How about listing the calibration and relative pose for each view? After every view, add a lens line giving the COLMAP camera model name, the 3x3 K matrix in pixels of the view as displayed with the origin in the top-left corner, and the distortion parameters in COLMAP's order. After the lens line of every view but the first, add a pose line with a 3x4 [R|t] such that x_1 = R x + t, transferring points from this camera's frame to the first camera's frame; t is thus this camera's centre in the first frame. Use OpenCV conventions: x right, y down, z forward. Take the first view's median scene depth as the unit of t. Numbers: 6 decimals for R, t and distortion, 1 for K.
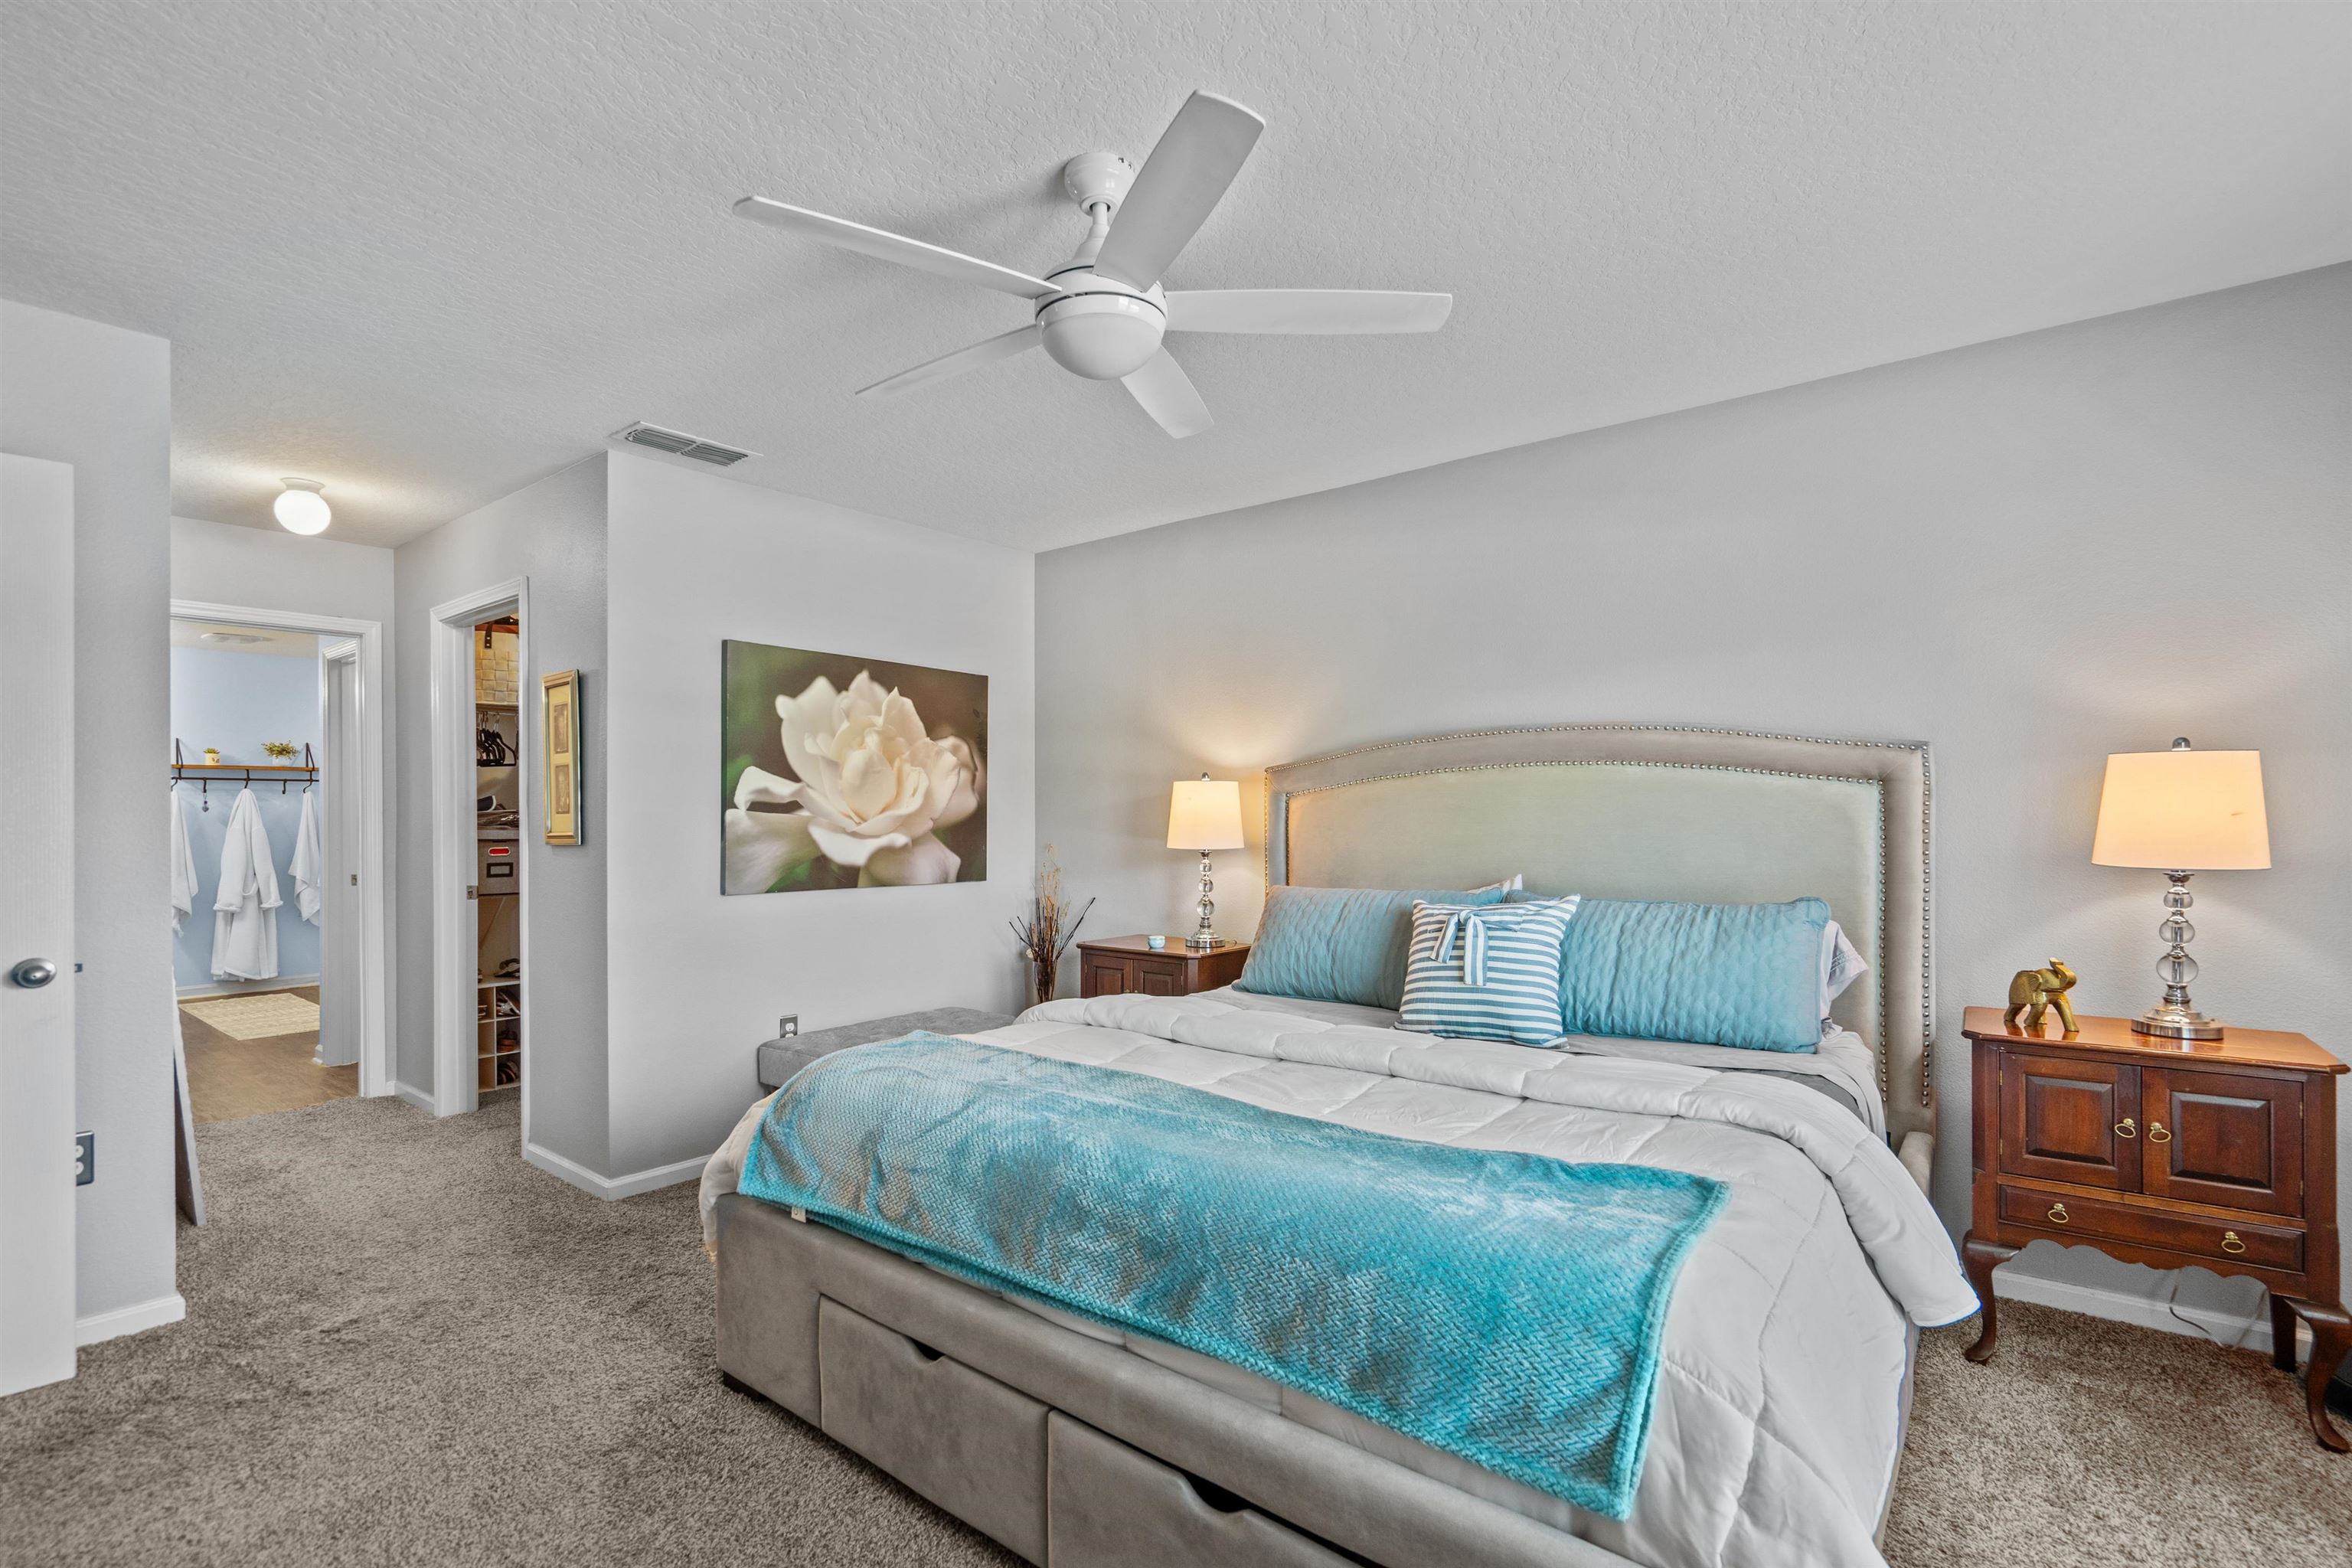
lens RADIAL K [[1068.9, 0, 1176.4], [0, 1068.9, 794.6], [0, 0, 1]] dist [-0.005871, 0.003266]
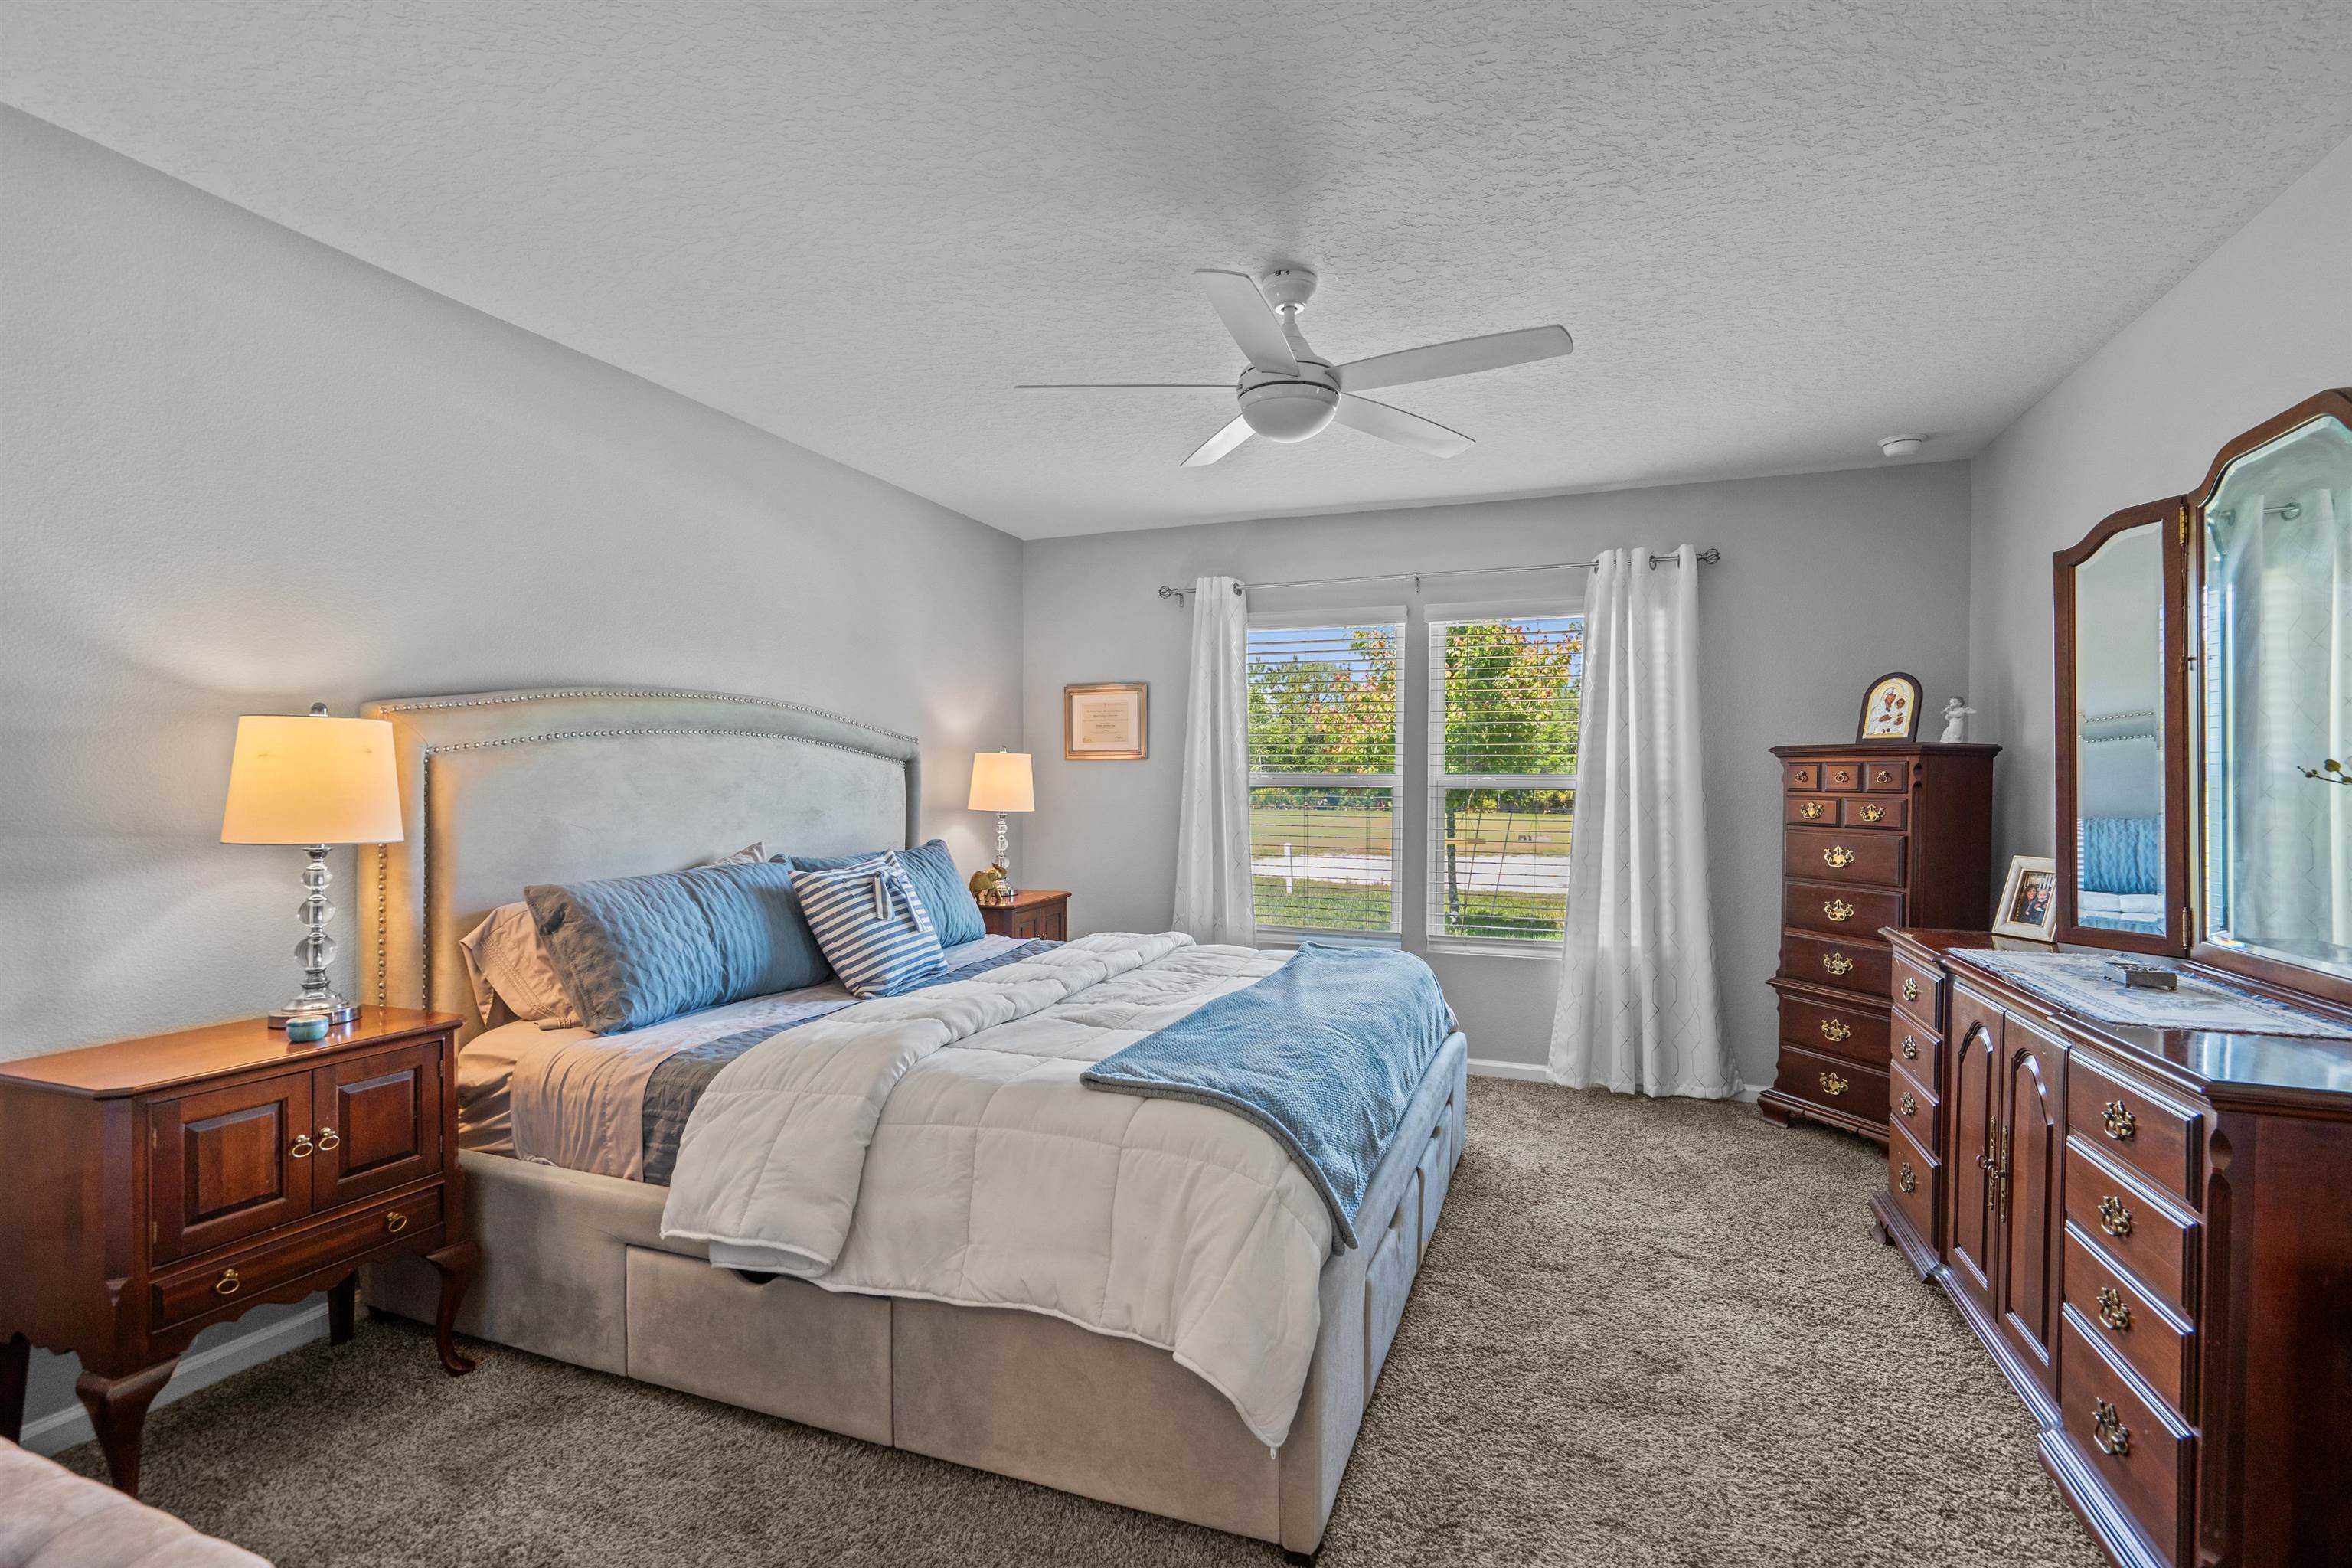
lens RADIAL K [[1068.9, 0, 1175.4], [0, 1068.9, 790.3], [0, 0, 1]] dist [-0.005871, 0.003266]
pose [[-0.284247, 0.006480, 0.958729, -0.803894], [-0.002637, 0.999968, -0.007541, 0.032383], [-0.958747, -0.004672, -0.284221, 0.957968]]
